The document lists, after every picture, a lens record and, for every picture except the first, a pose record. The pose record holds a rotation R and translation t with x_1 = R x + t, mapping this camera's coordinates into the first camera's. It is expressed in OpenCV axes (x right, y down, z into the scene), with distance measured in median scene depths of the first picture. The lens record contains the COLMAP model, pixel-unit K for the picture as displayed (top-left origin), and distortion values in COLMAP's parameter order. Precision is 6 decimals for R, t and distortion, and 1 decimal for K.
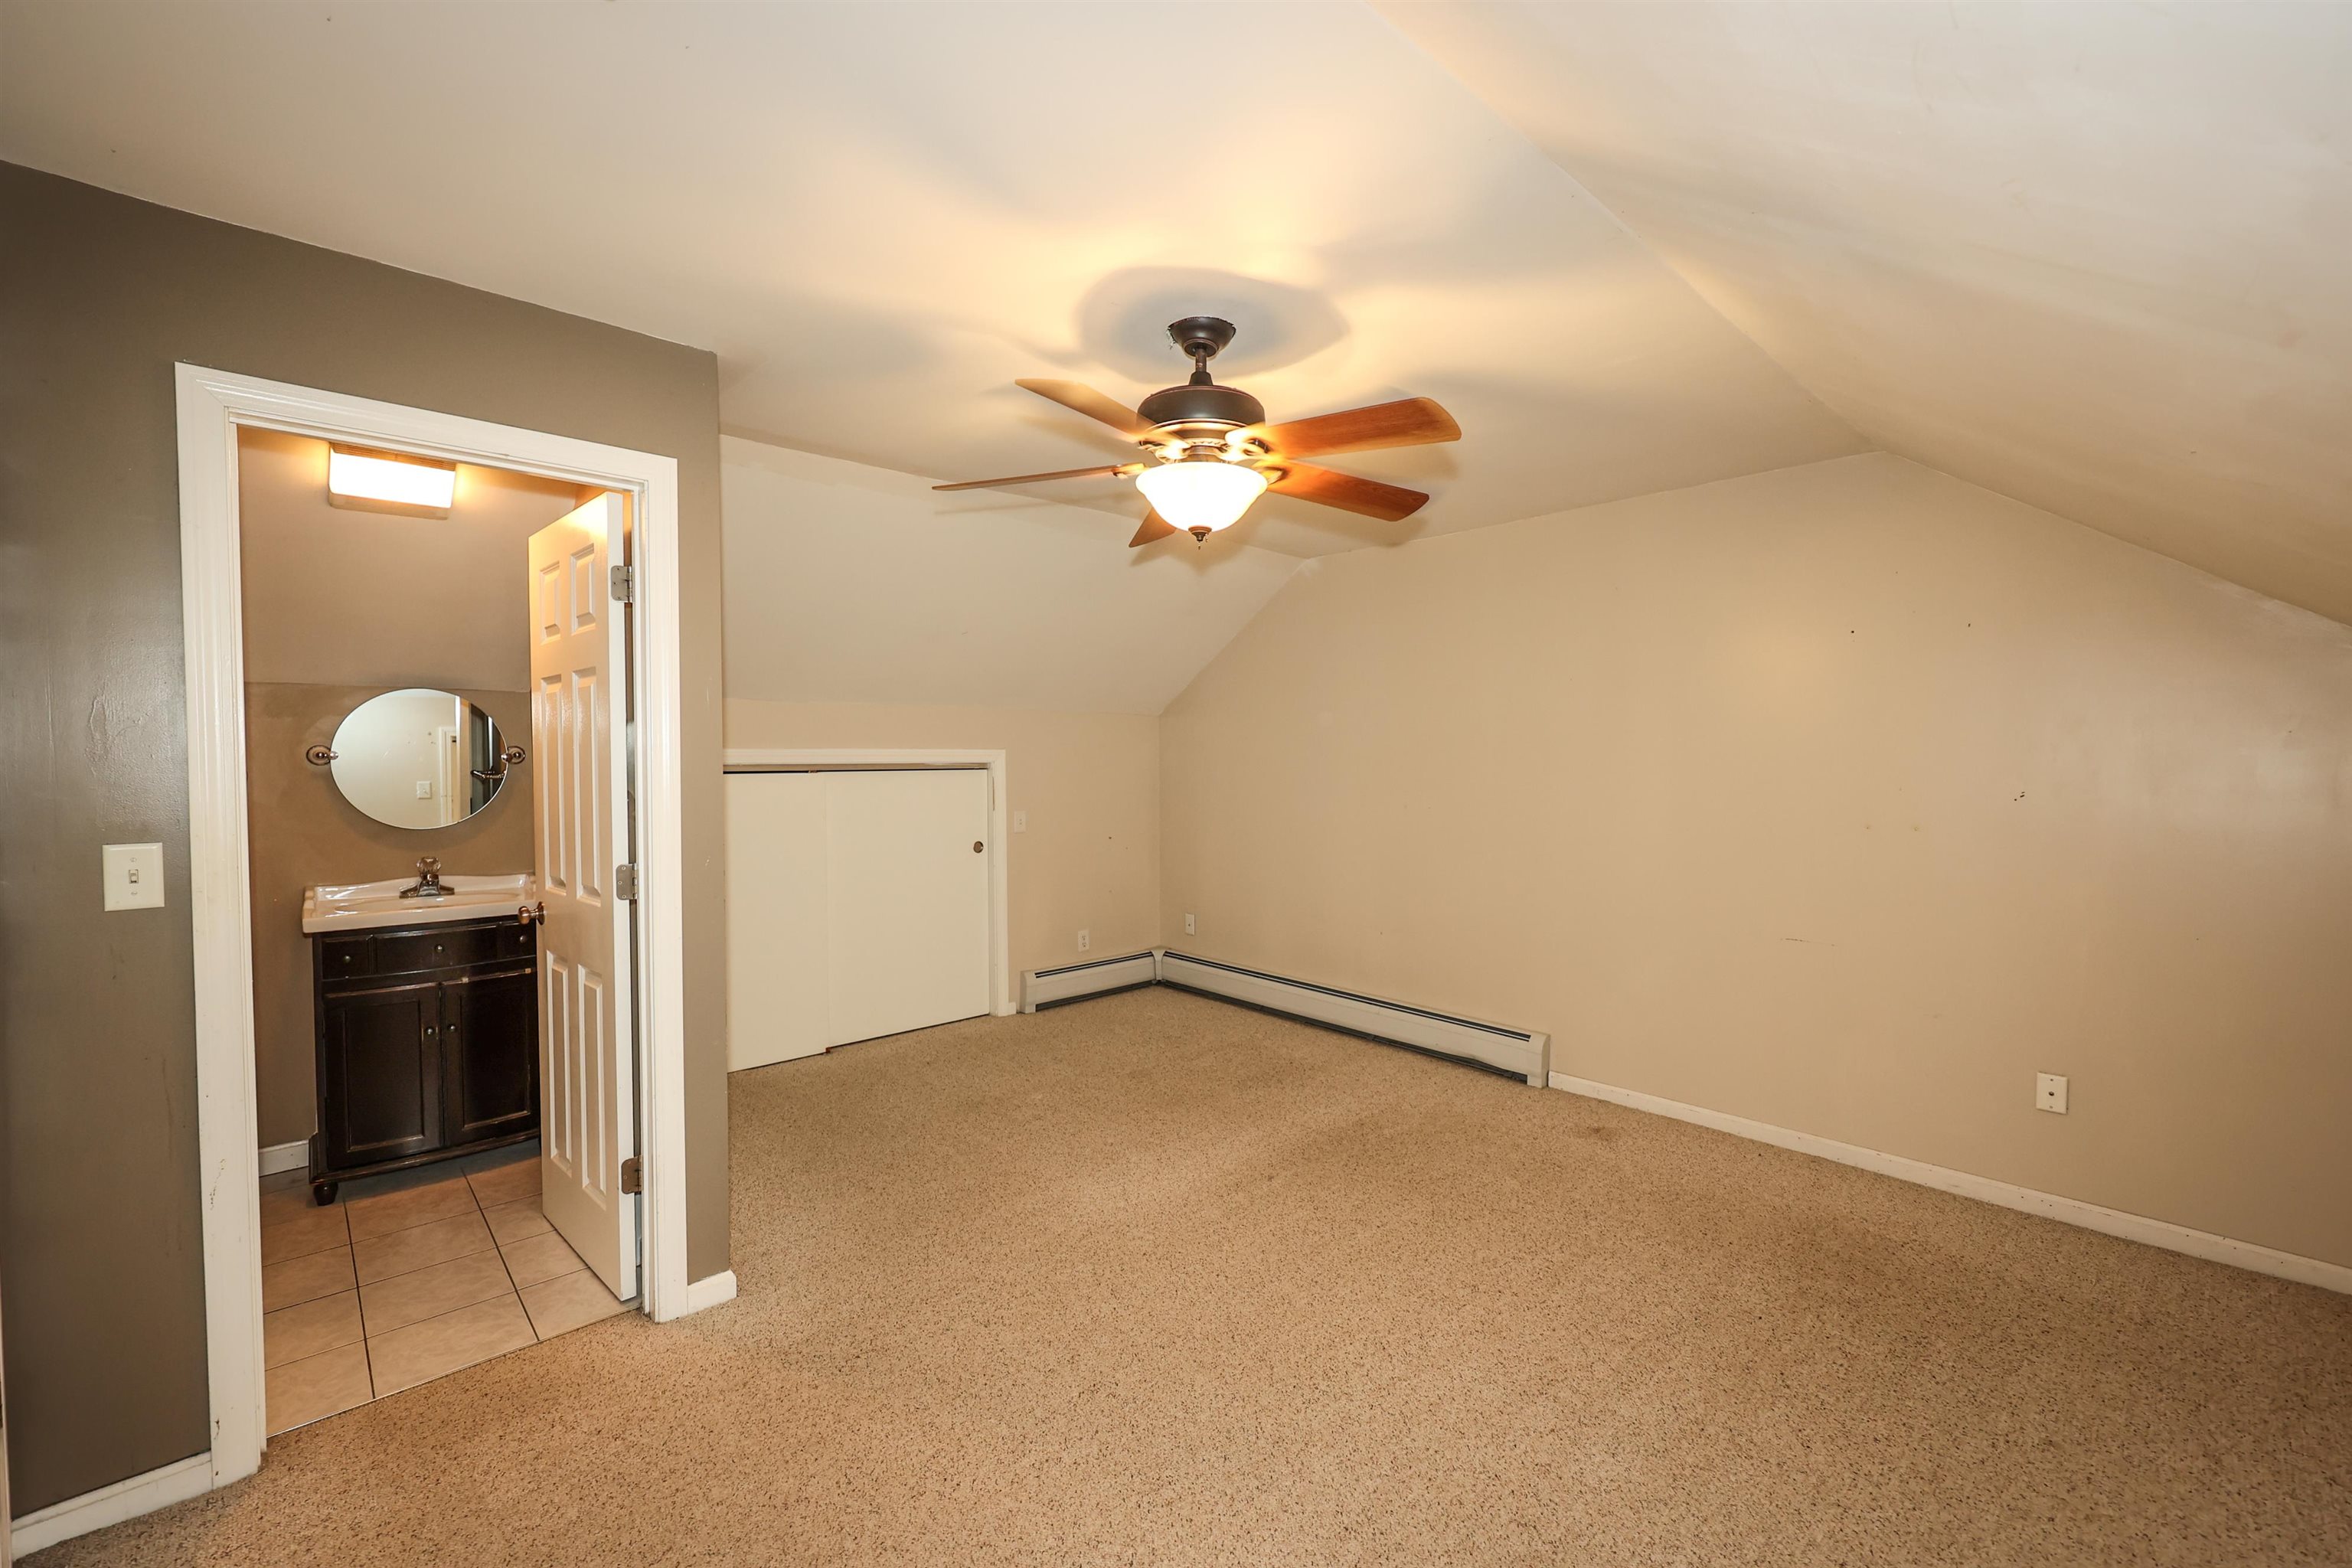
lens RADIAL K [[963.9, 0, 1185.6], [0, 963.9, 789.1], [0, 0, 1]] dist [0.001684, -0.000223]
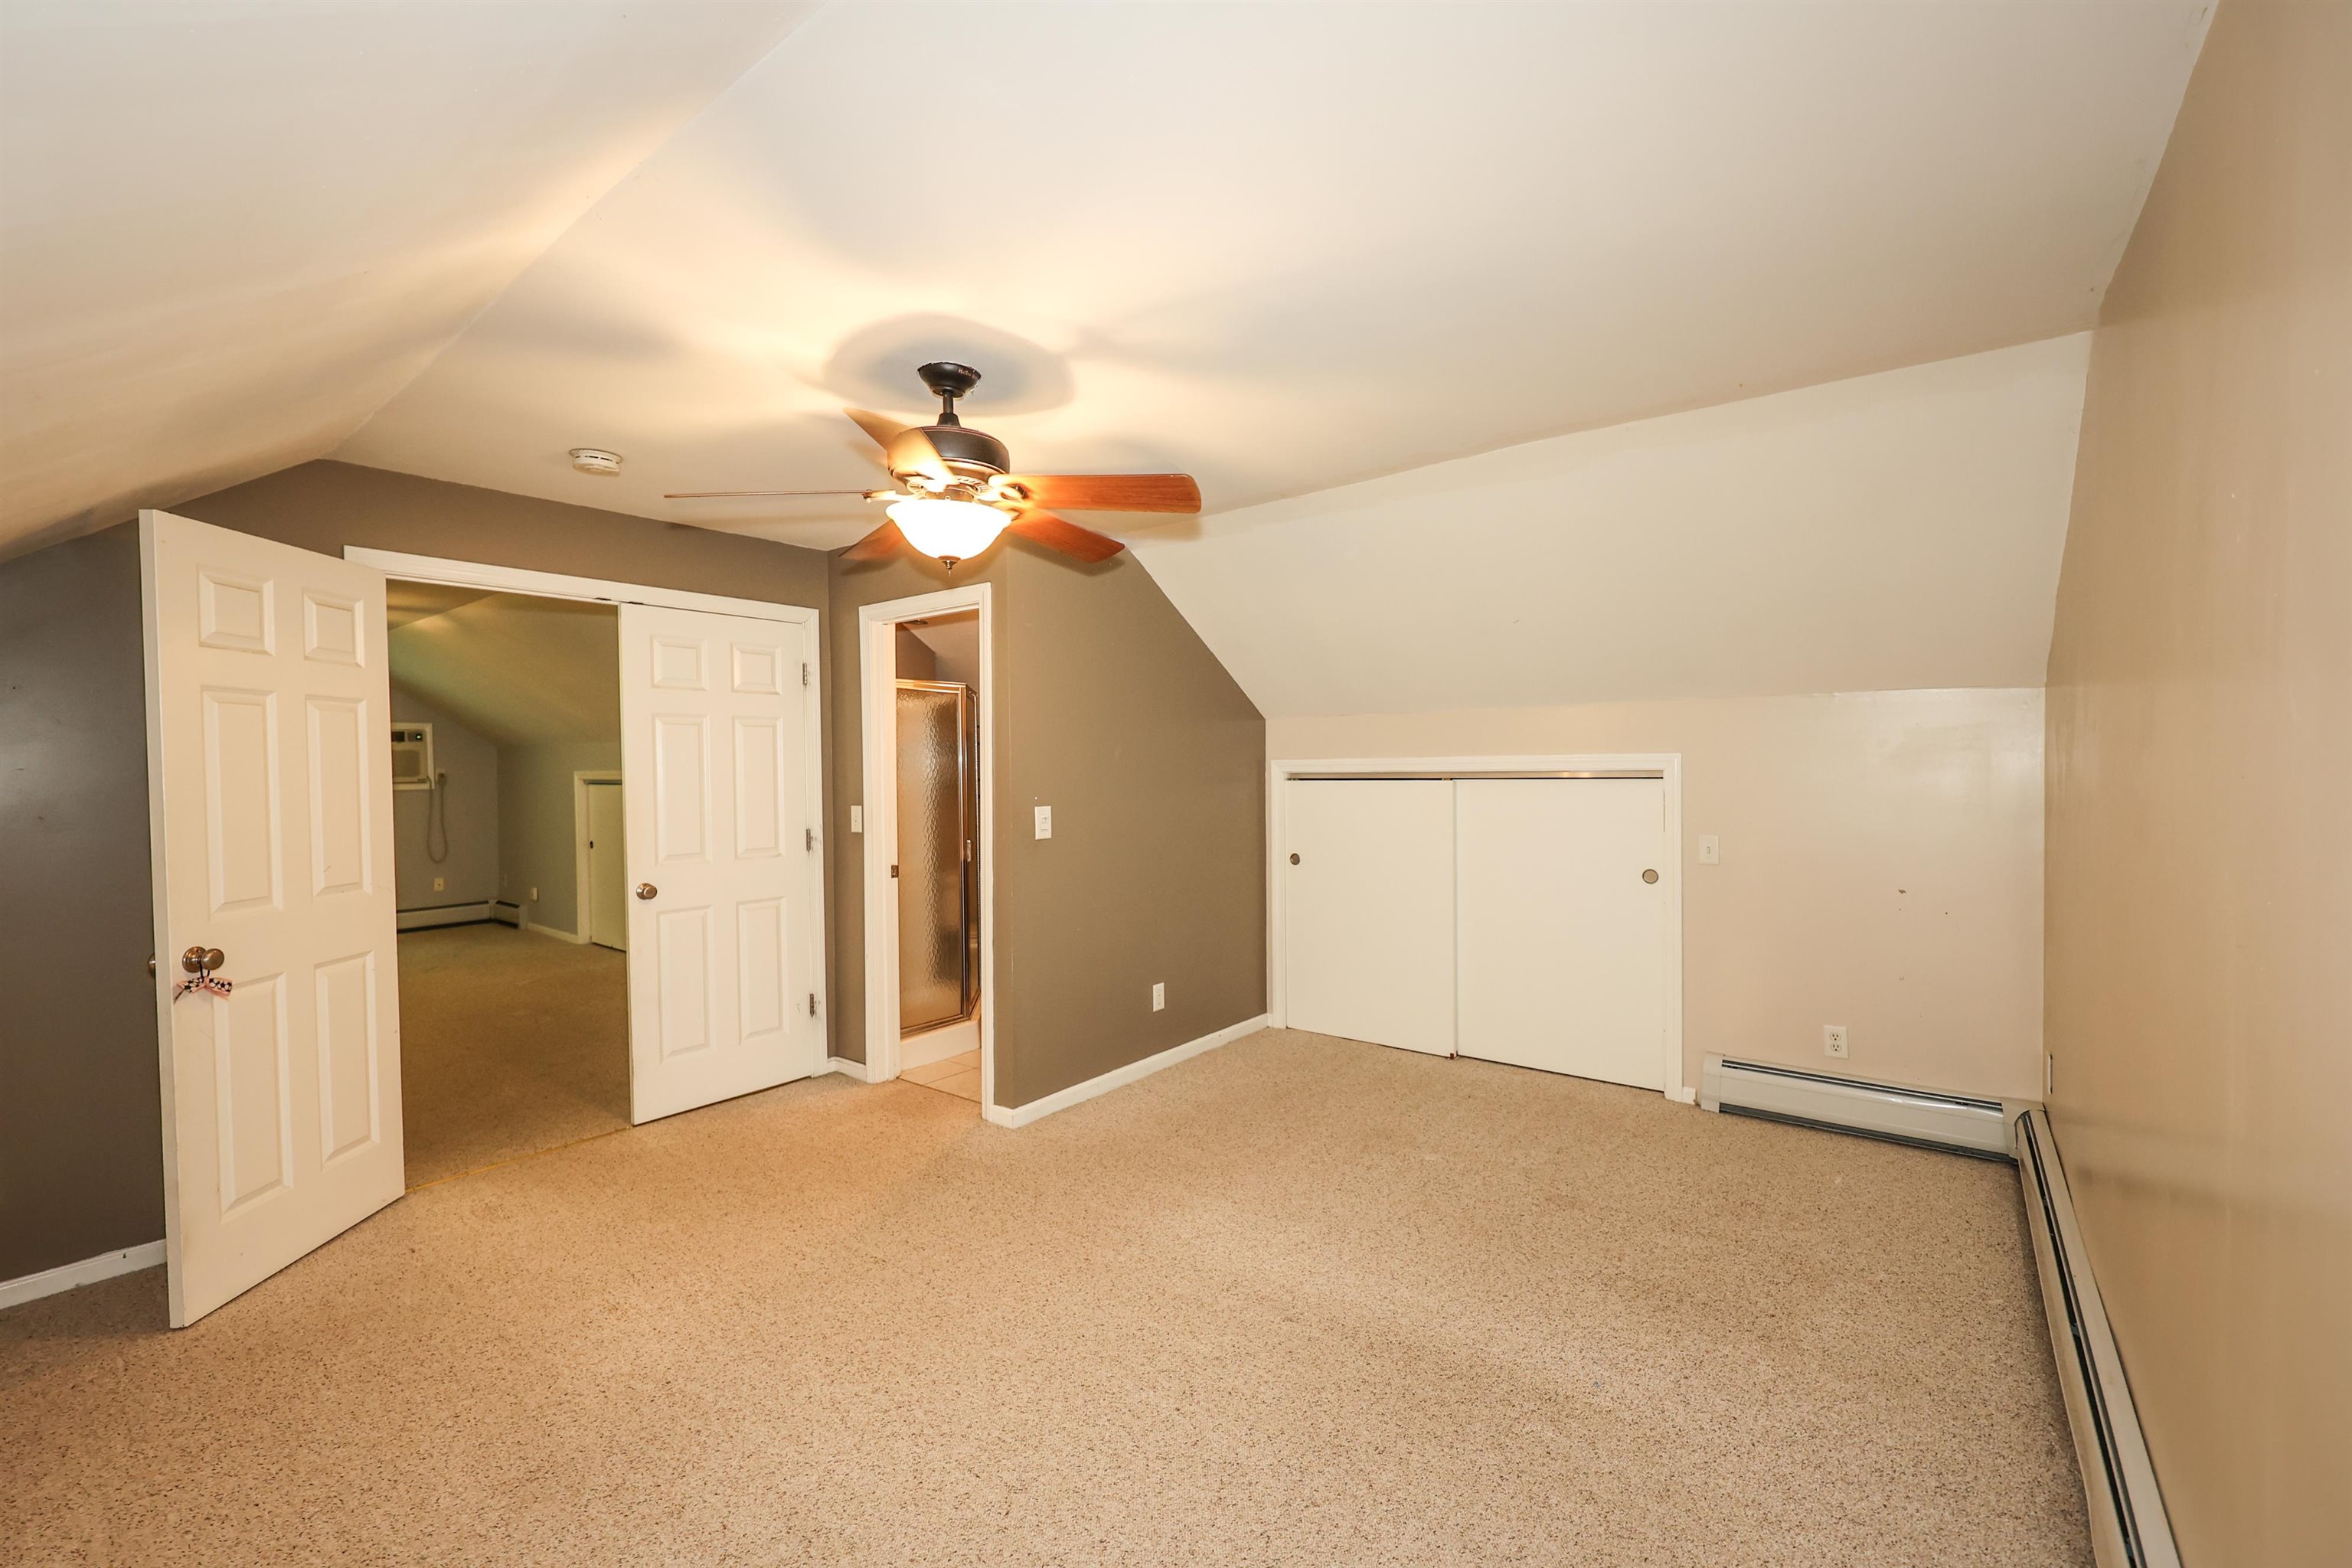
lens RADIAL K [[976.0, 0, 1183.4], [0, 976.0, 789.7], [0, 0, 1]] dist [0.004269, 0.000378]
pose [[0.159516, 0.019605, -0.987001, 0.763281], [-0.024125, 0.999582, 0.015955, -0.022082], [0.986900, 0.021267, 0.159923, 0.724879]]
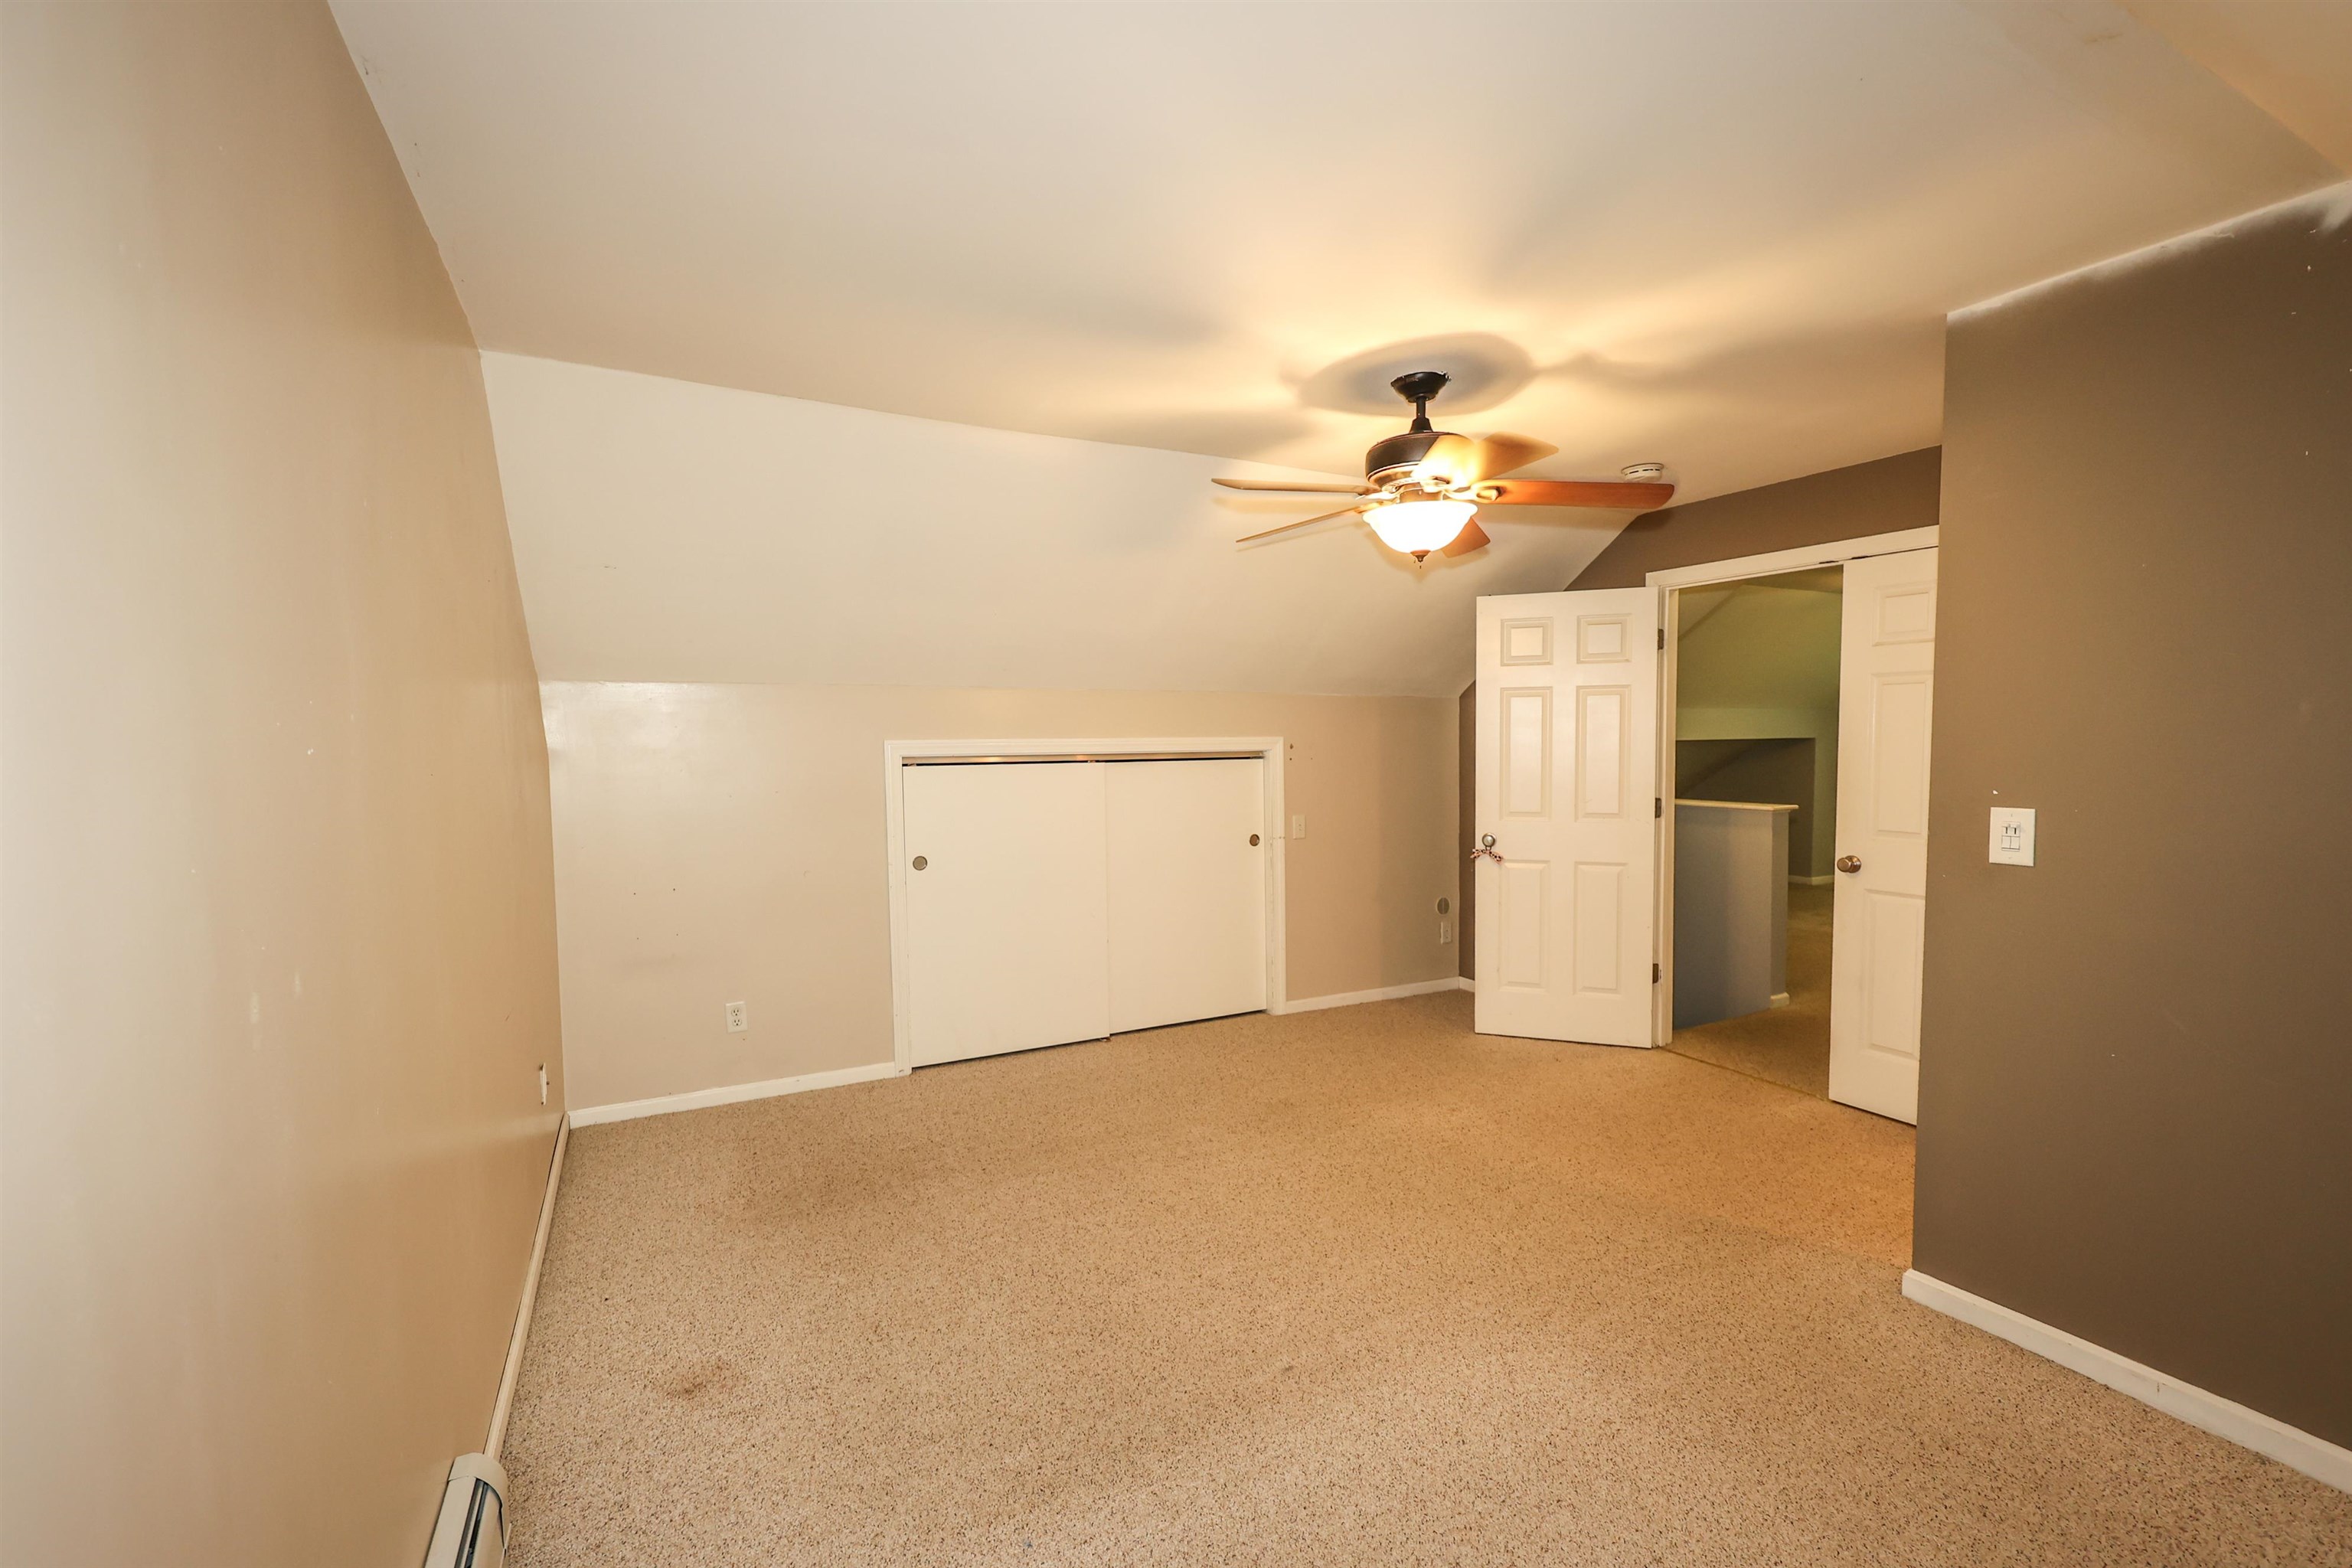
lens RADIAL K [[1015.7, 0, 1169.5], [0, 1015.7, 799.0], [0, 0, 1]] dist [0.001943, 0.000184]
pose [[-0.960551, -0.008550, 0.277972, -0.024872], [0.018939, 0.995196, 0.096053, -0.061974], [-0.277458, 0.097528, -0.955775, 1.540651]]
